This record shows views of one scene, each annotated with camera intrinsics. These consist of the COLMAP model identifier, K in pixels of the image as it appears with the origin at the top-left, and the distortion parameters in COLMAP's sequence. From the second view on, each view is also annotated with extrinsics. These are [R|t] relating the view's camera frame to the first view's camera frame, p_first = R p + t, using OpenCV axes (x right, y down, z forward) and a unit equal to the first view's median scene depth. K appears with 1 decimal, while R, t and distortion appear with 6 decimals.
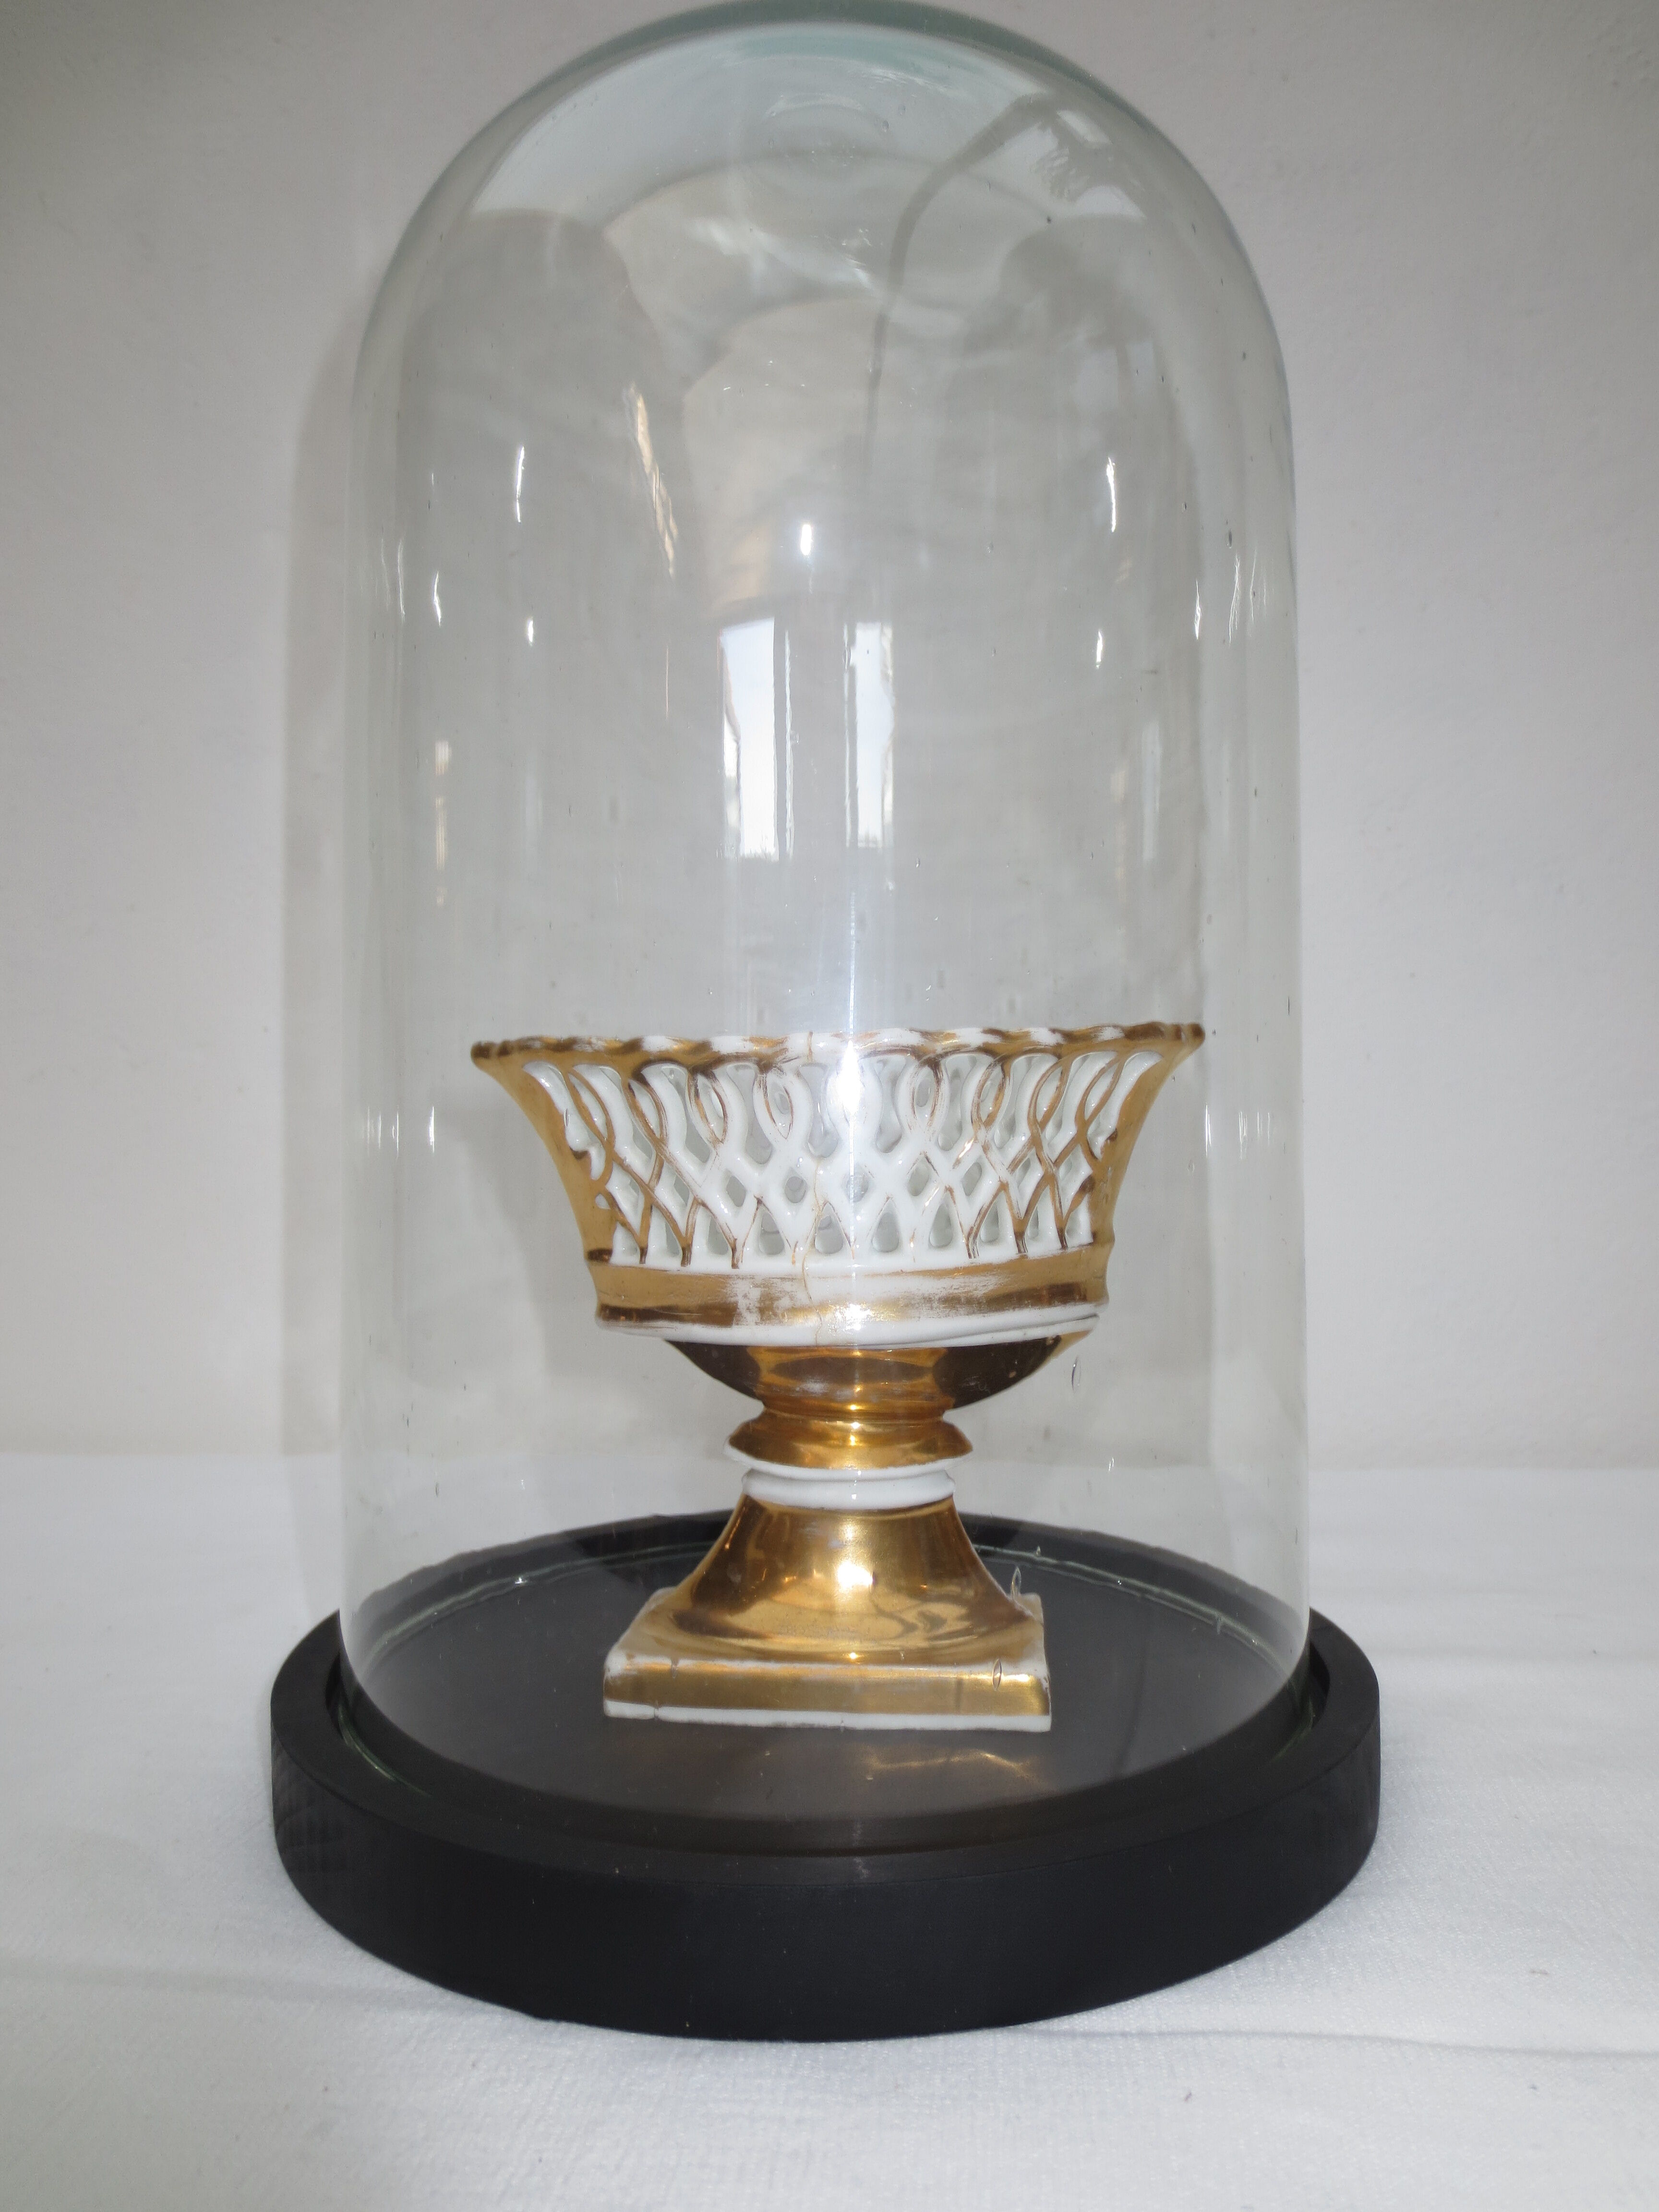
lens RADIAL K [[1582.0, 0, 825.6], [0, 1582.0, 1105.5], [0, 0, 1]] dist [-0.031016, -0.003565]
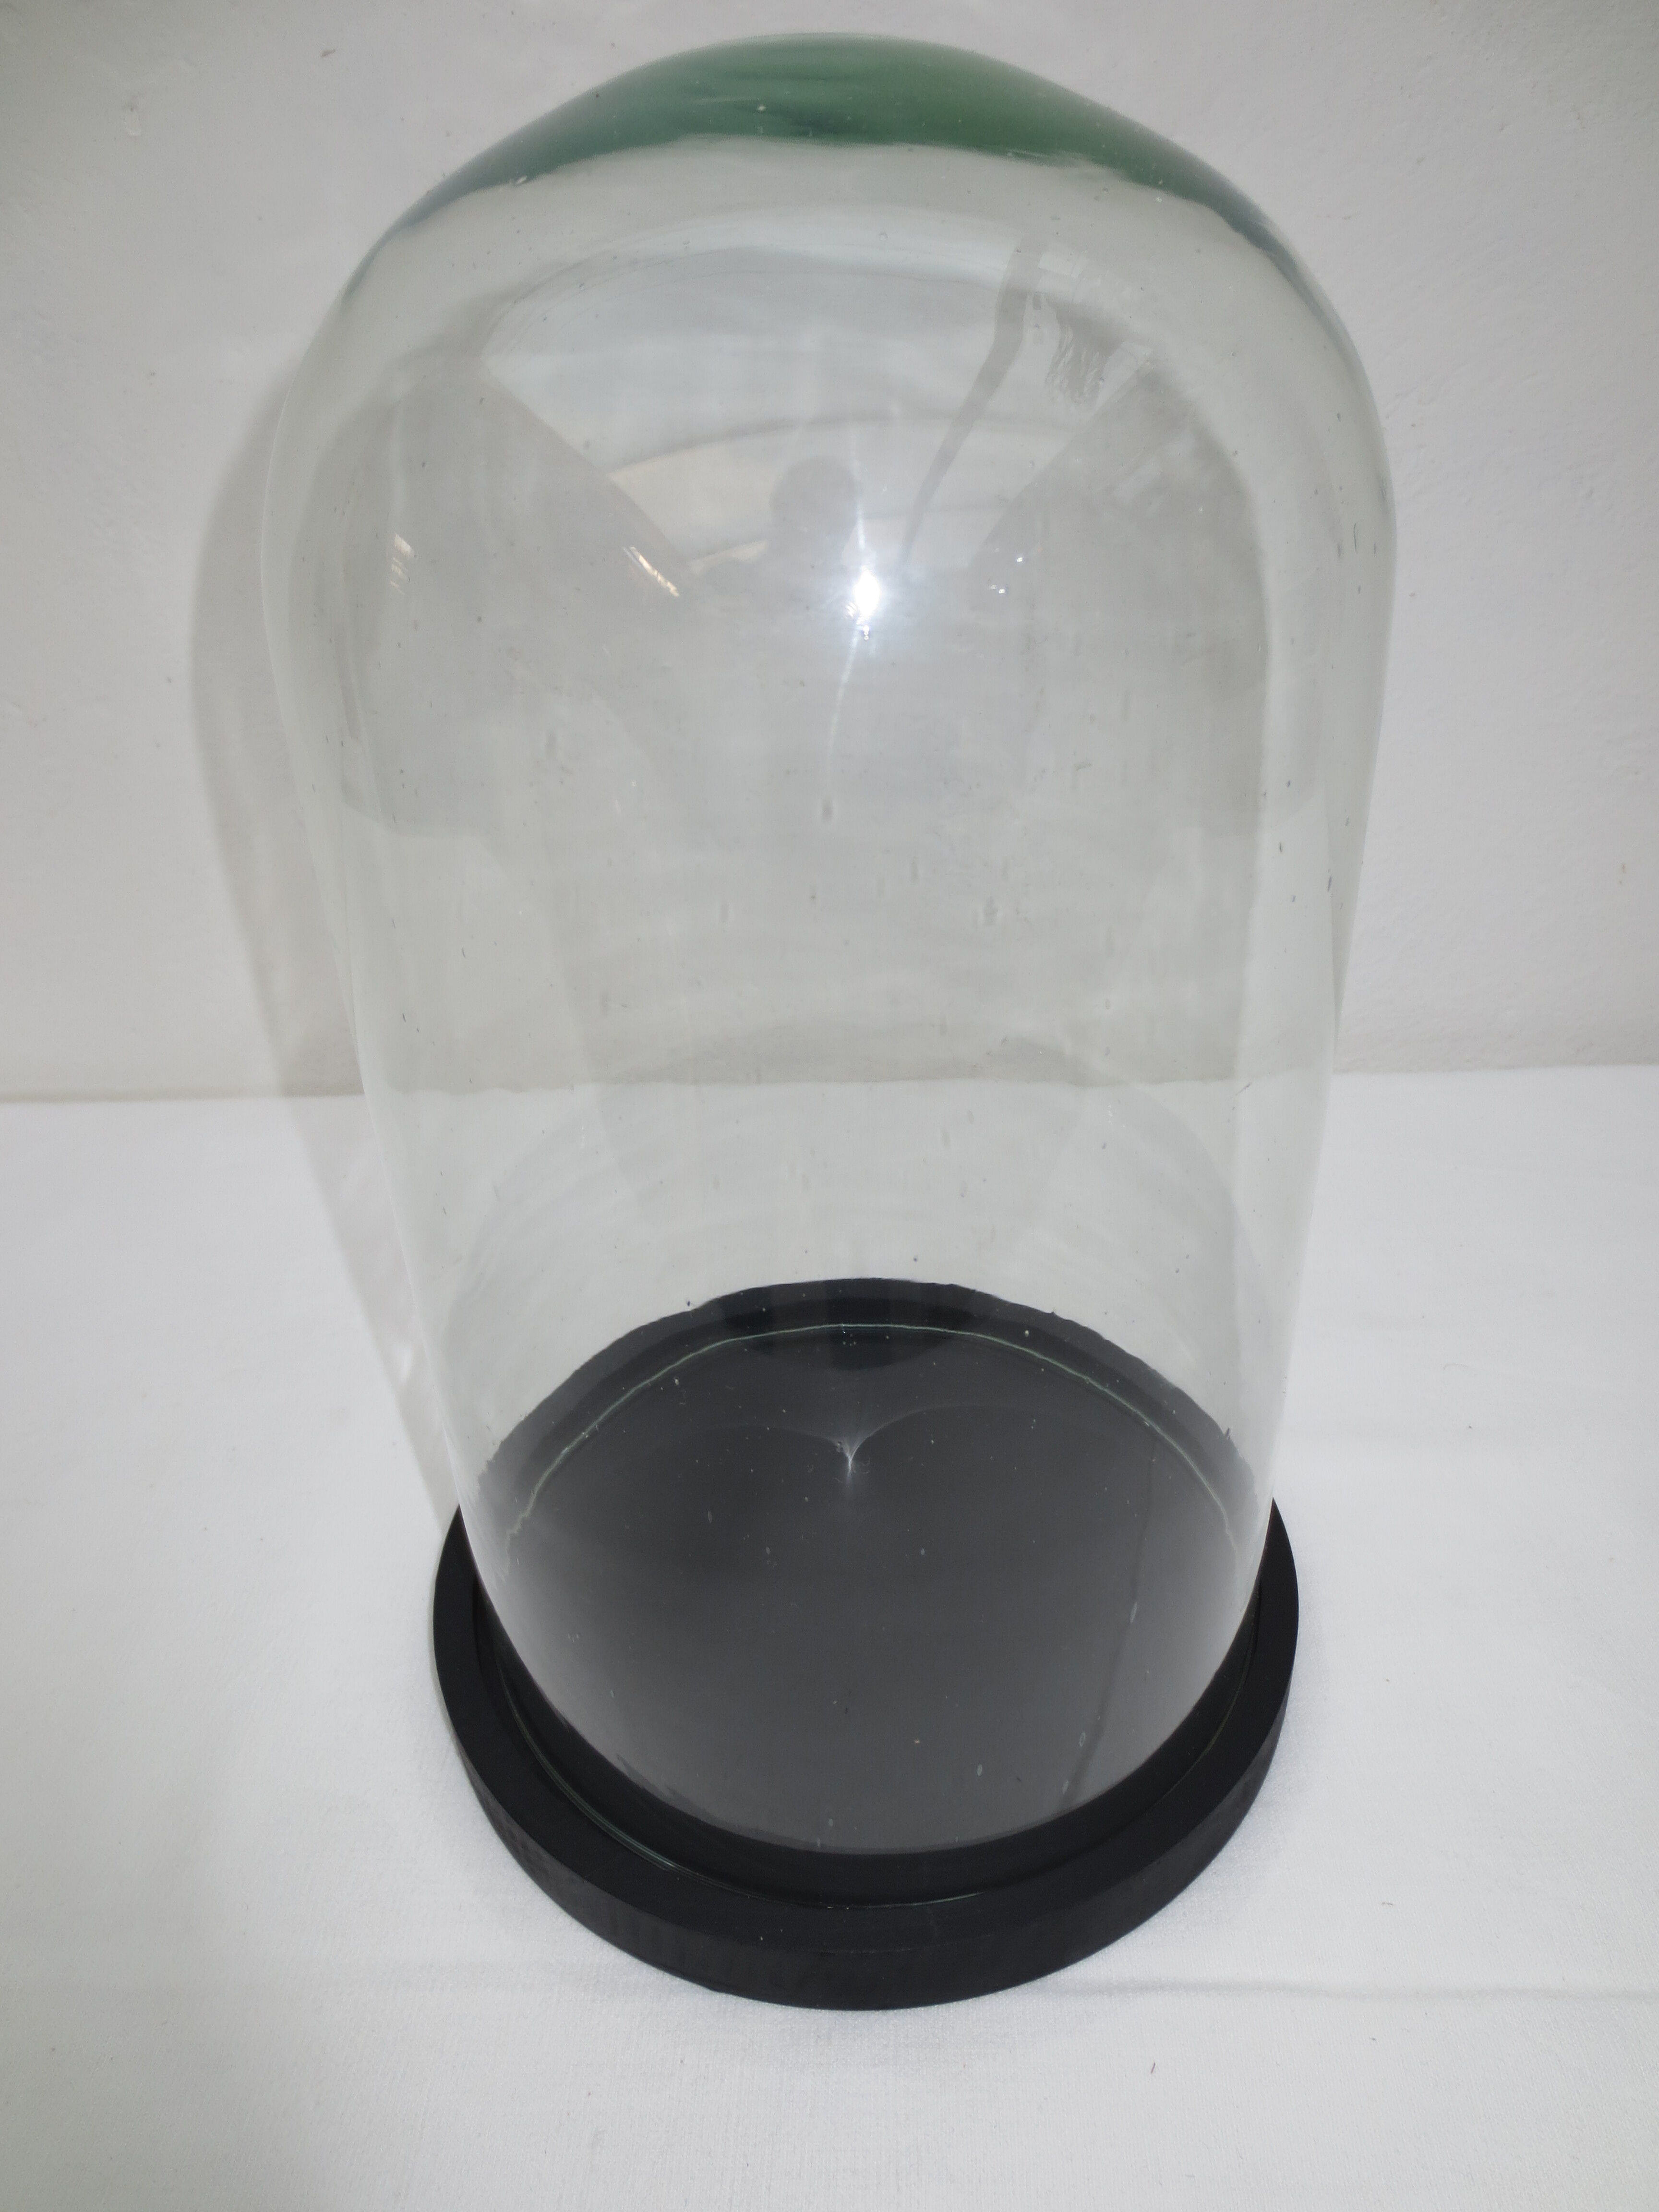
lens RADIAL K [[1582.0, 0, 813.3], [0, 1582.0, 1141.5], [0, 0, 1]] dist [-0.031016, -0.003565]
pose [[0.997289, -0.065384, 0.033764, -0.065756], [0.036251, 0.835817, 0.547810, -0.682609], [-0.064039, -0.545101, 0.835921, 0.151984]]
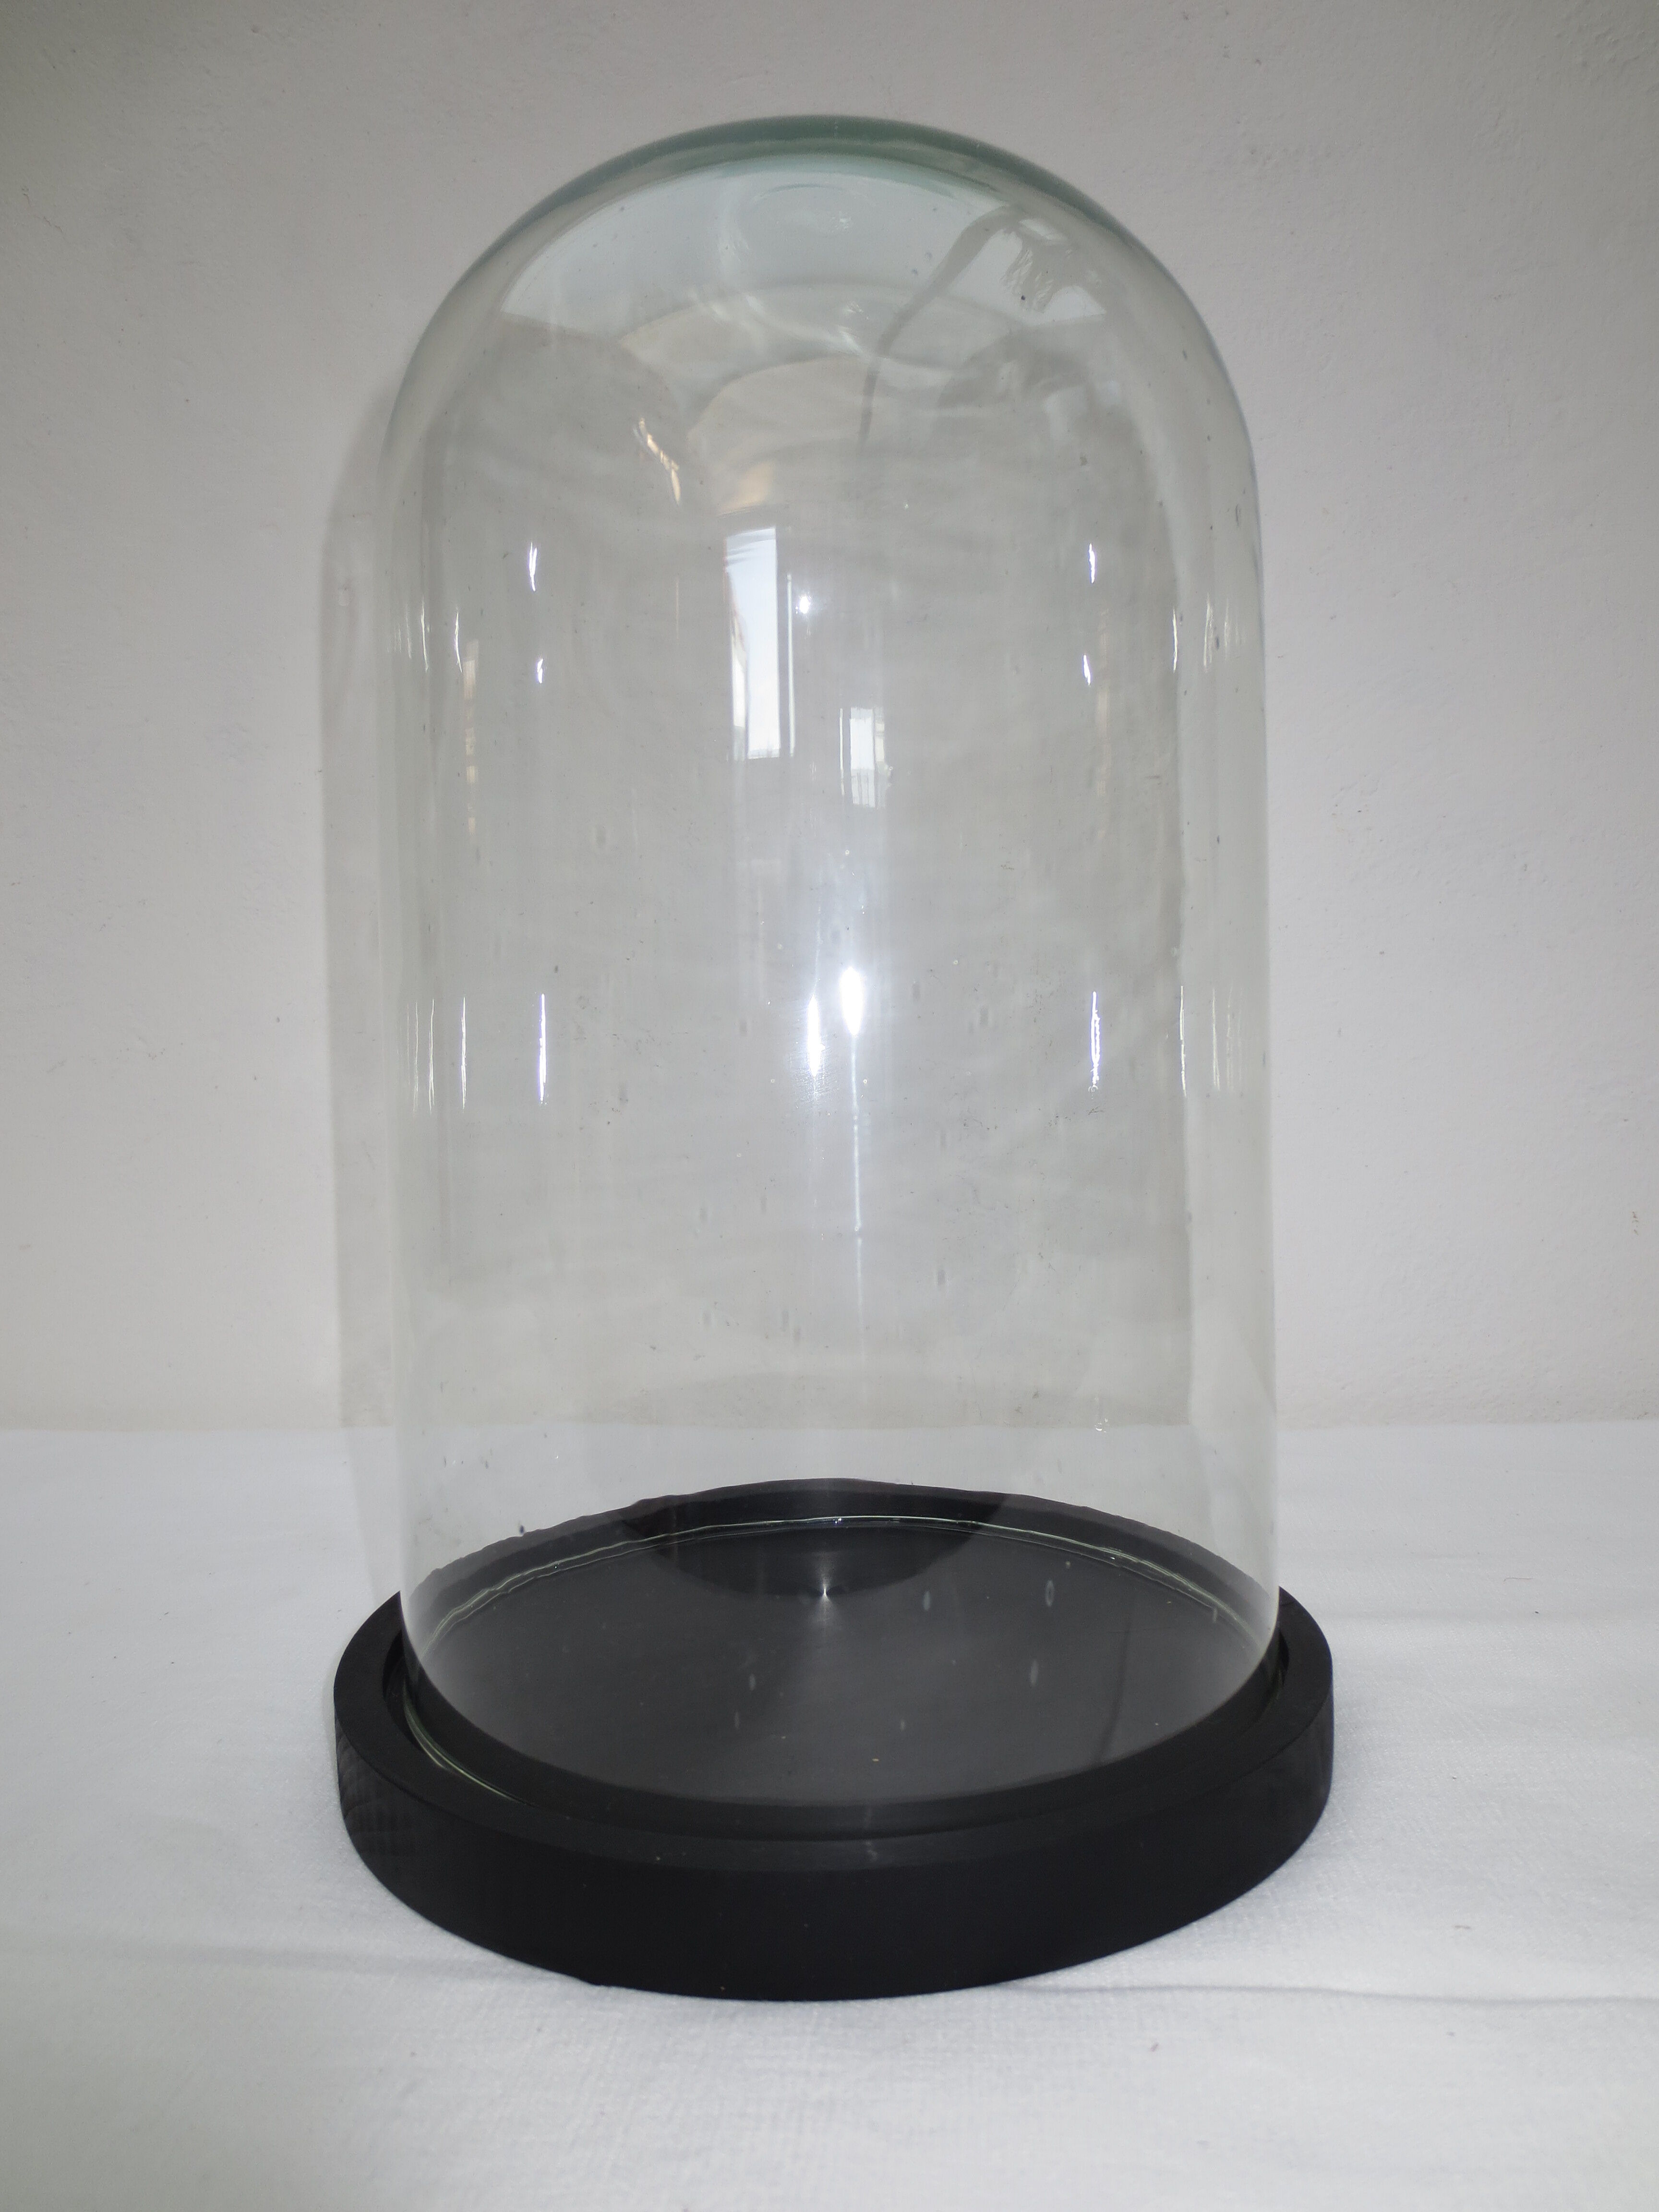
lens RADIAL K [[1582.0, 0, 828.6], [0, 1582.0, 1101.9], [0, 0, 1]] dist [-0.031016, -0.003565]
pose [[0.999830, -0.016772, 0.007648, -0.005929], [0.016350, 0.998503, 0.052203, -0.091778], [-0.008512, -0.052069, 0.998607, -0.087712]]
